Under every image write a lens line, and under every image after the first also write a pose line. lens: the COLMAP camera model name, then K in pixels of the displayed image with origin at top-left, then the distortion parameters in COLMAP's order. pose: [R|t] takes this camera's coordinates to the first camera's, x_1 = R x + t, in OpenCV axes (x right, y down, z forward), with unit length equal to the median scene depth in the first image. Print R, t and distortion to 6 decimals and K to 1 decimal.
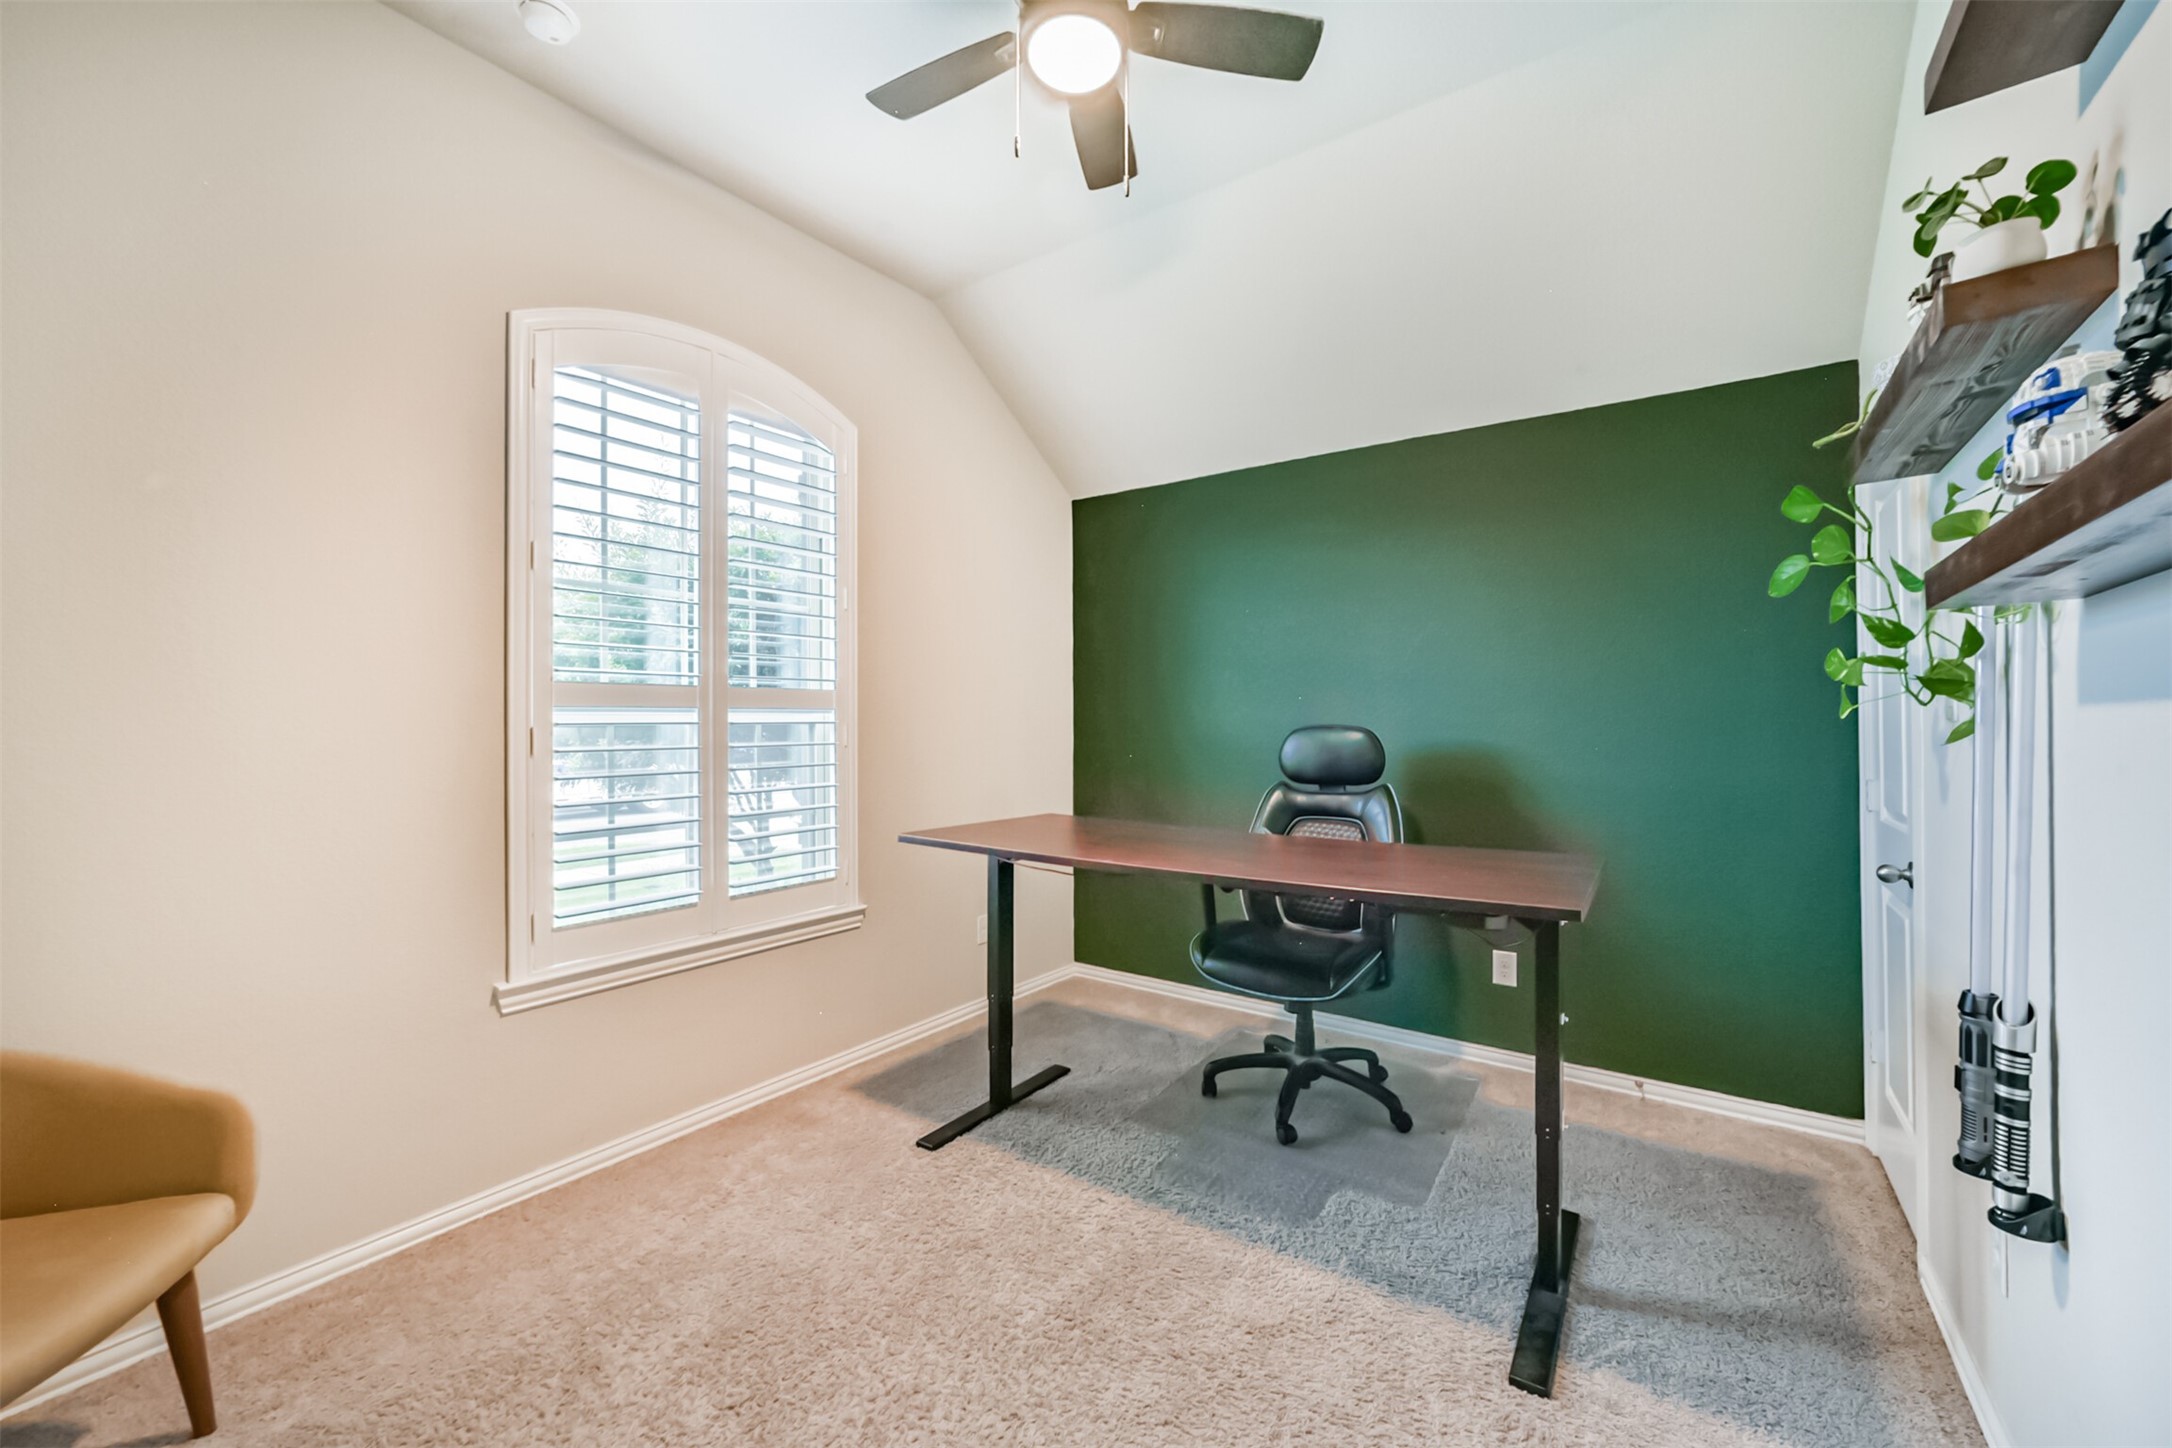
lens RADIAL K [[853.4, 0, 1096.6], [0, 853.4, 715.8], [0, 0, 1]] dist [-0.001573, 0.000074]
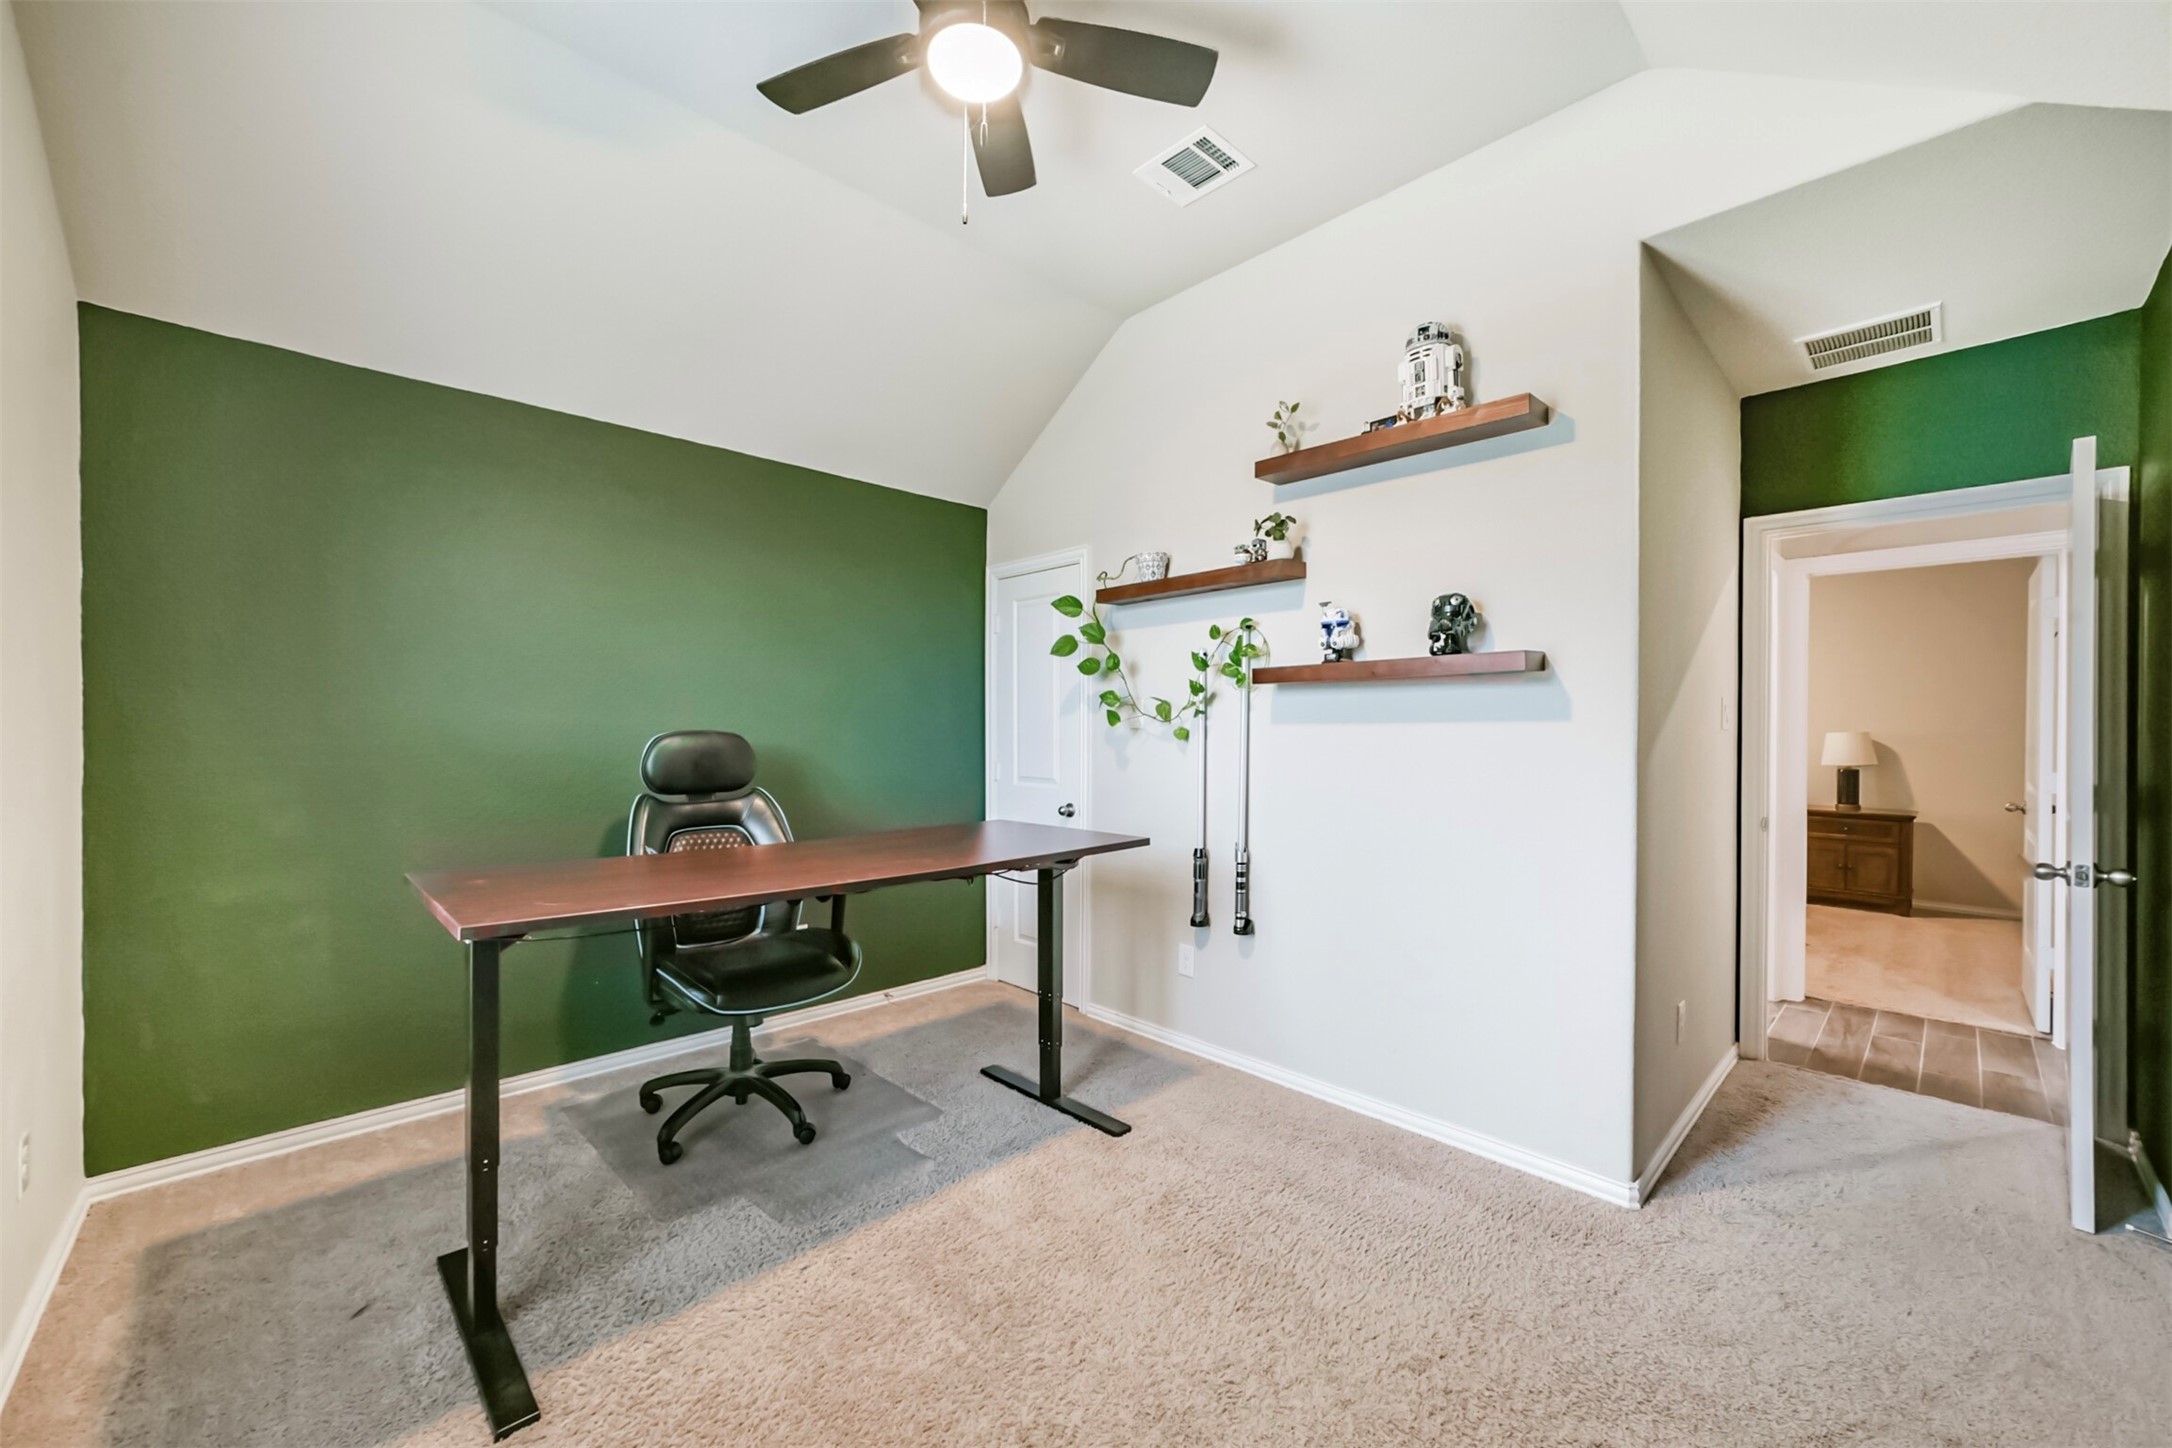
lens RADIAL K [[853.4, 0, 1096.6], [0, 853.4, 729.8], [0, 0, 1]] dist [-0.001573, 0.000074]
pose [[0.190249, -0.007788, 0.981705, -0.689626], [-0.012142, 0.999873, 0.010285, -0.007311], [-0.981661, -0.013876, 0.190130, 0.458347]]
